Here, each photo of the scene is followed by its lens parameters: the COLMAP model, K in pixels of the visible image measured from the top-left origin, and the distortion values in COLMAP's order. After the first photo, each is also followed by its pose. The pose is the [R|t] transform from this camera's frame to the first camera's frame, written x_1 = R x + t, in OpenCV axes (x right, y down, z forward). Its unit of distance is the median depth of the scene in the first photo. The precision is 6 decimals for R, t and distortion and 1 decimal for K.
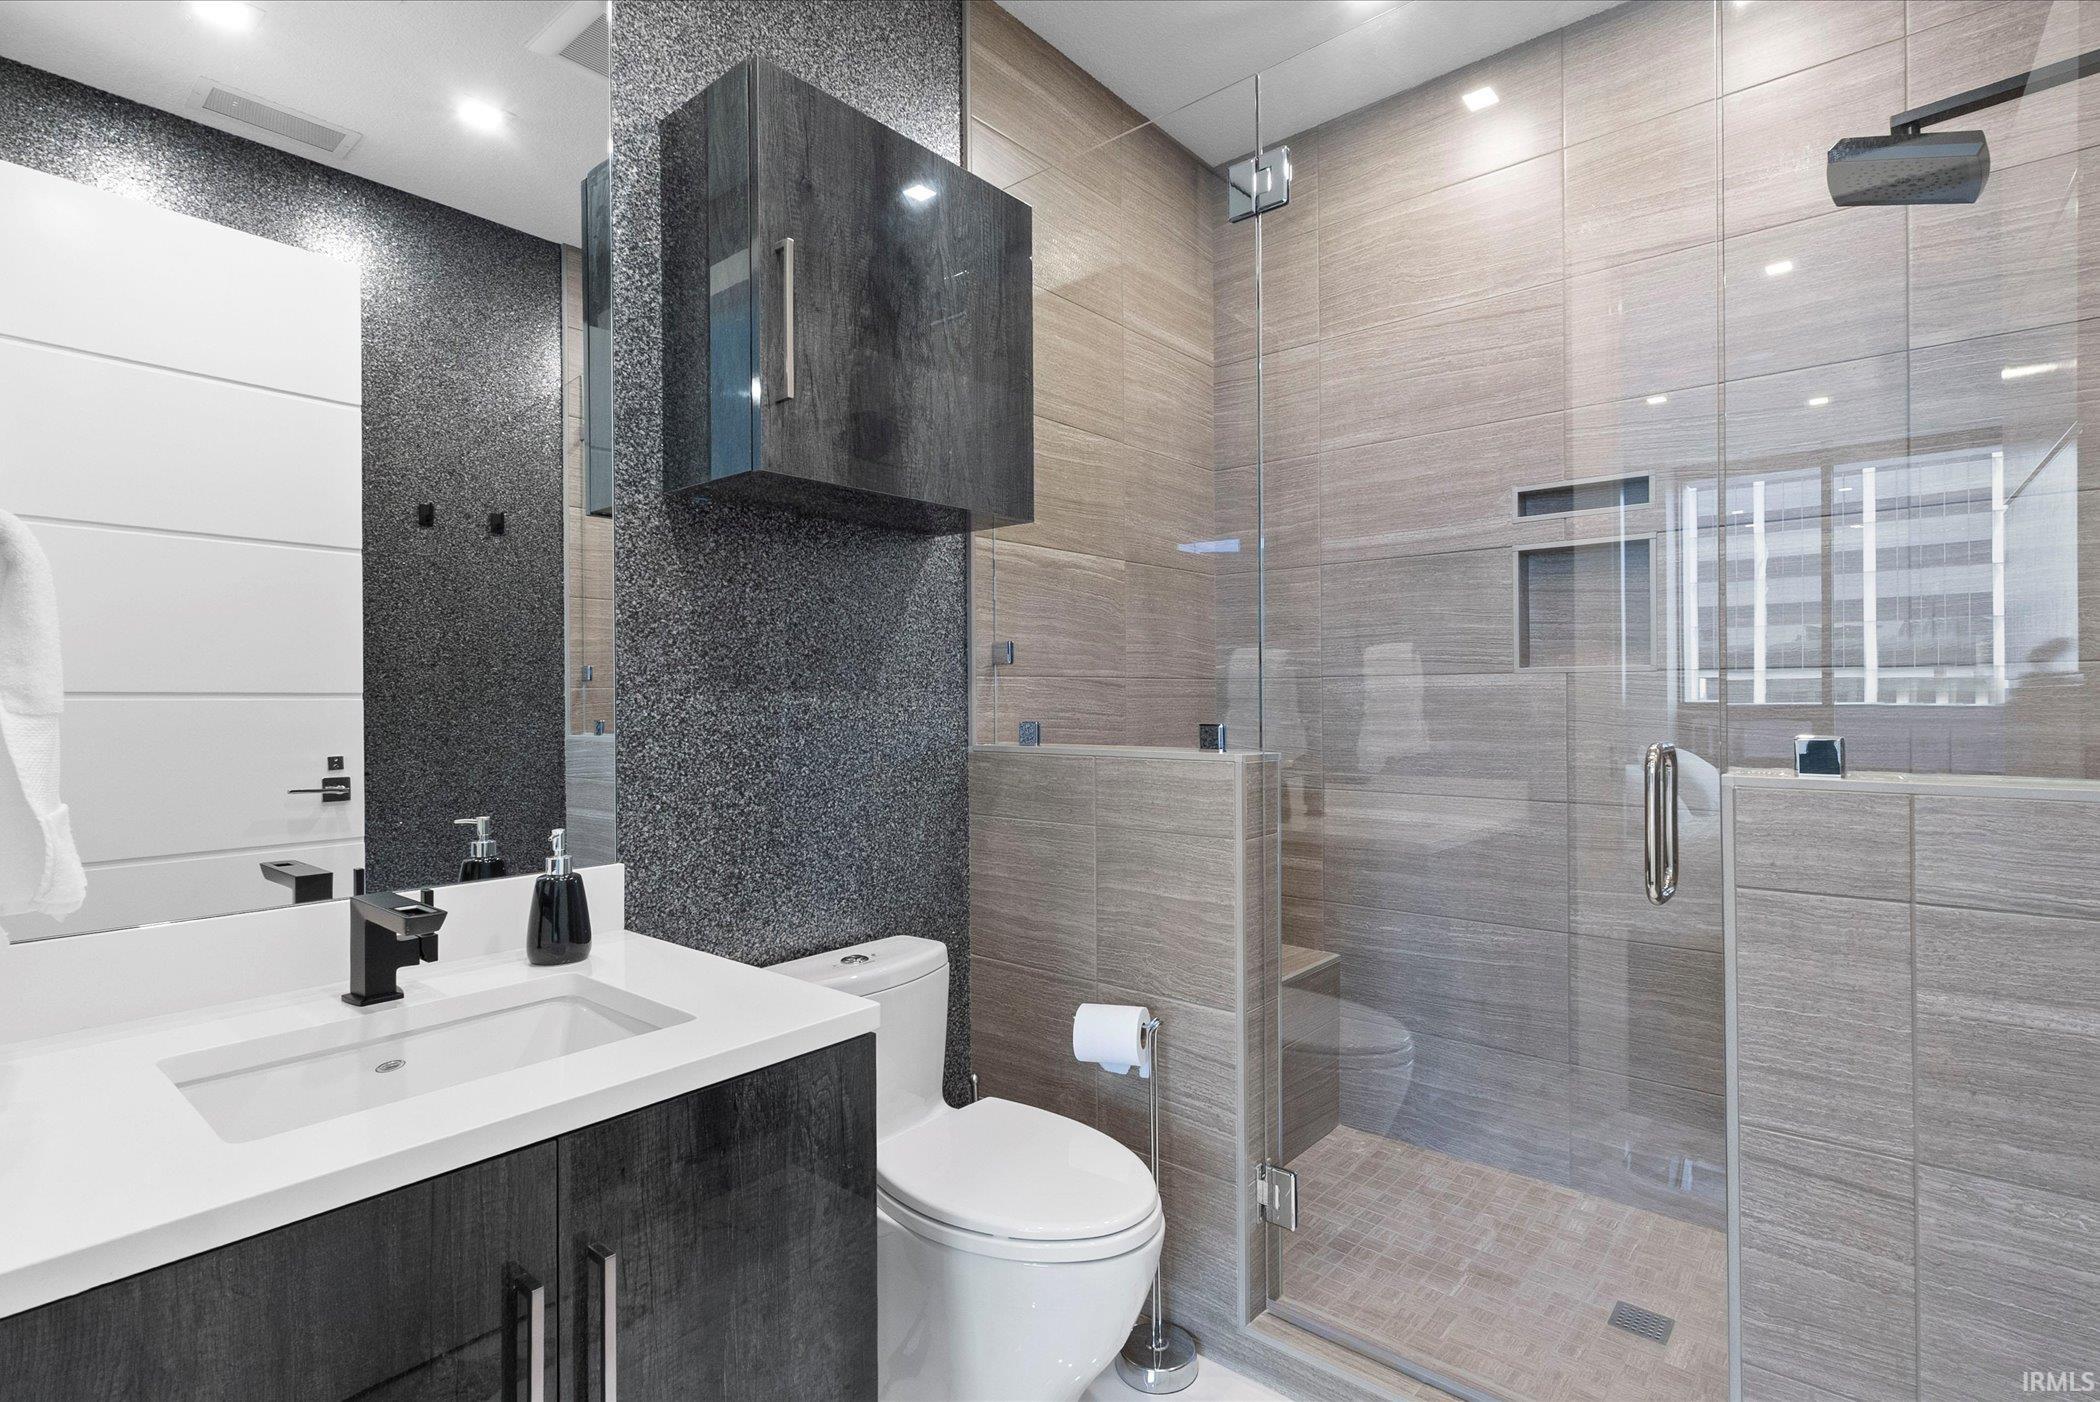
lens RADIAL K [[1019.3, 0, 1059.2], [0, 1019.3, 693.8], [0, 0, 1]] dist [0.004460, -0.002973]
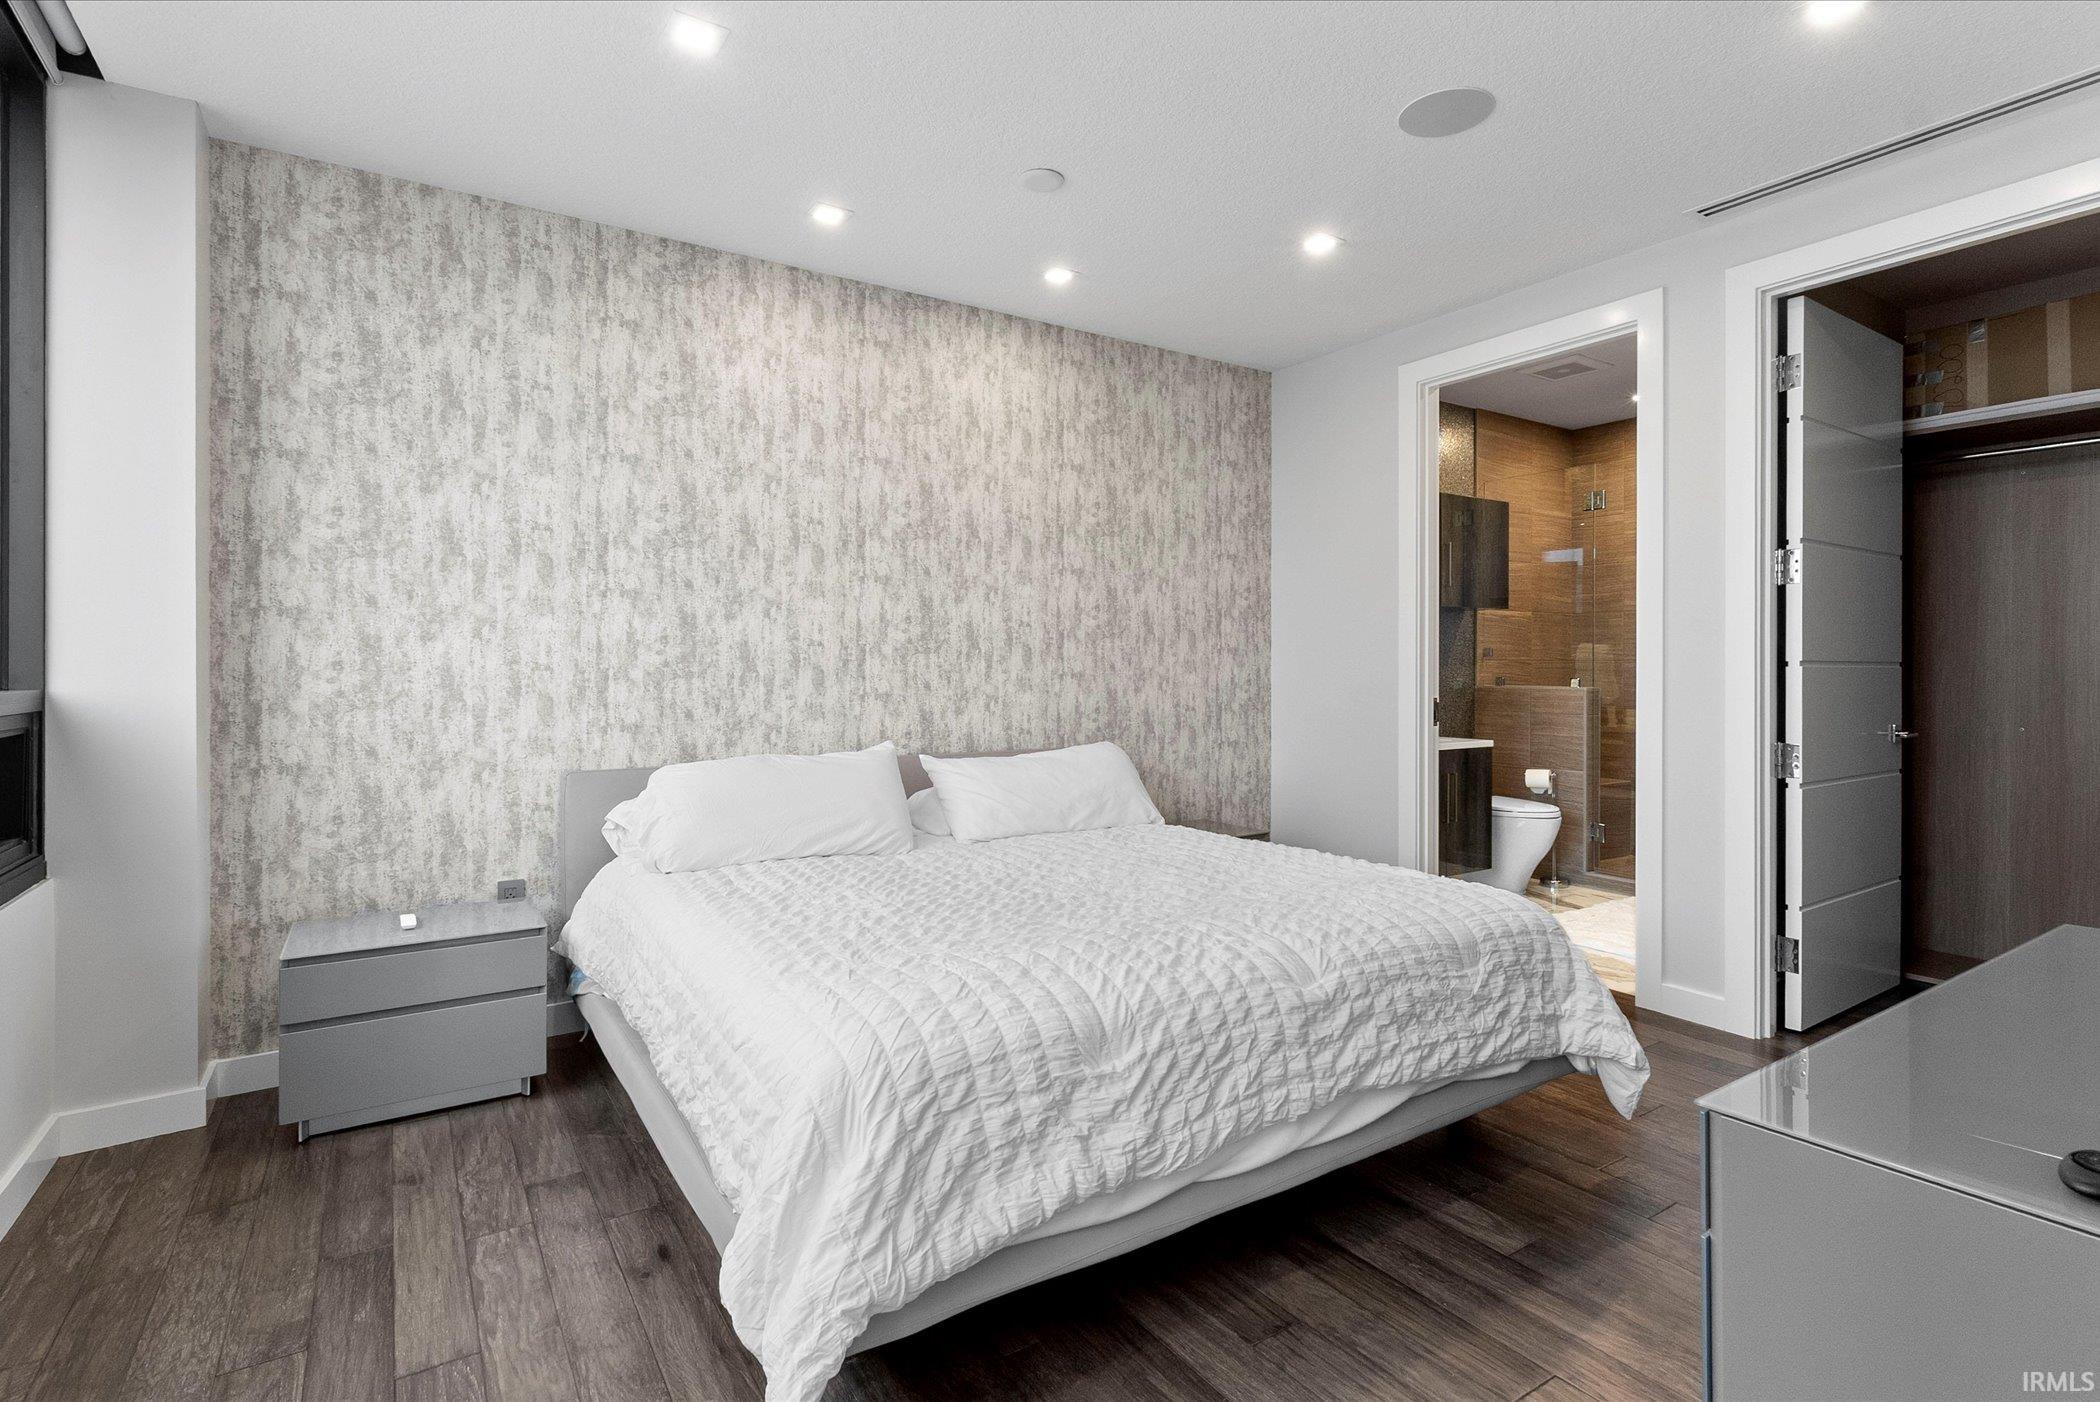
lens RADIAL K [[1019.3, 0, 1051.3], [0, 1019.3, 665.8], [0, 0, 1]] dist [0.004460, -0.002973]
pose [[0.956580, 0.007121, -0.291384, -0.384007], [-0.006456, 0.999974, 0.003245, -0.004447], [0.291399, -0.001223, 0.956601, -1.978757]]
